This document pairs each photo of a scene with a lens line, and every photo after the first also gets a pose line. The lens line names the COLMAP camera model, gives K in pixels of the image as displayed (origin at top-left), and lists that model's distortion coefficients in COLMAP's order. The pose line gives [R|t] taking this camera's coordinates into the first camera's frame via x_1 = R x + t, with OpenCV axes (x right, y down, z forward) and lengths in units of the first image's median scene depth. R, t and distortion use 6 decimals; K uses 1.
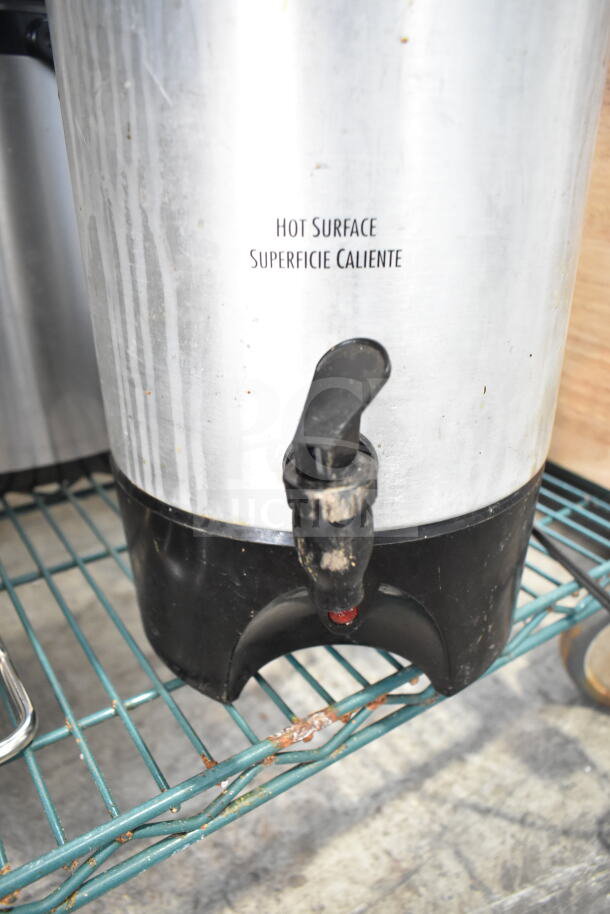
lens RADIAL K [[691.5, 0, 303.0], [0, 691.5, 450.1], [0, 0, 1]] dist [-0.016528, 0.008833]
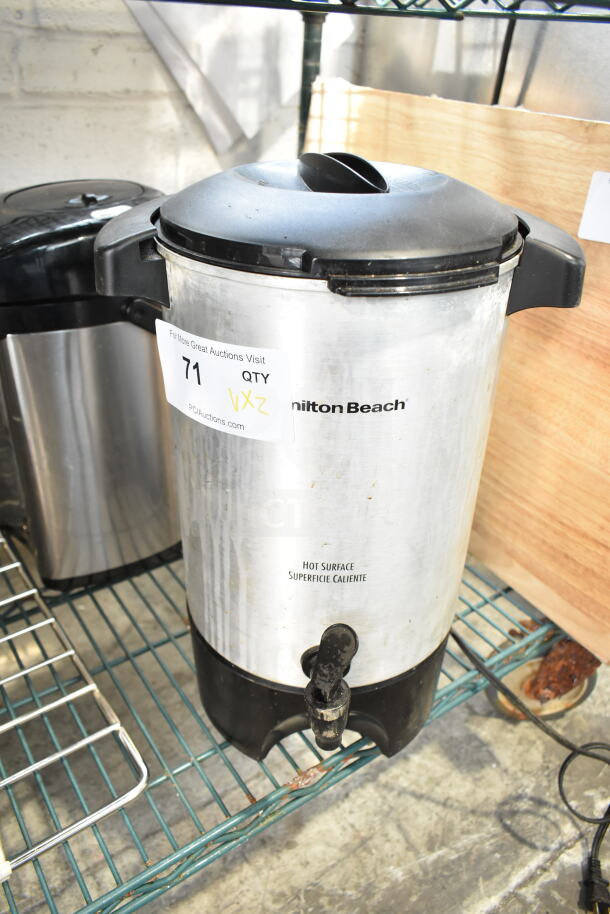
lens RADIAL K [[691.5, 0, 303.8], [0, 691.5, 455.9], [0, 0, 1]] dist [-0.016528, 0.008833]
pose [[0.999223, 0.019513, 0.034236, -0.049523], [-0.022743, 0.995059, 0.096647, -0.369614], [-0.032181, -0.097351, 0.994730, -0.418005]]
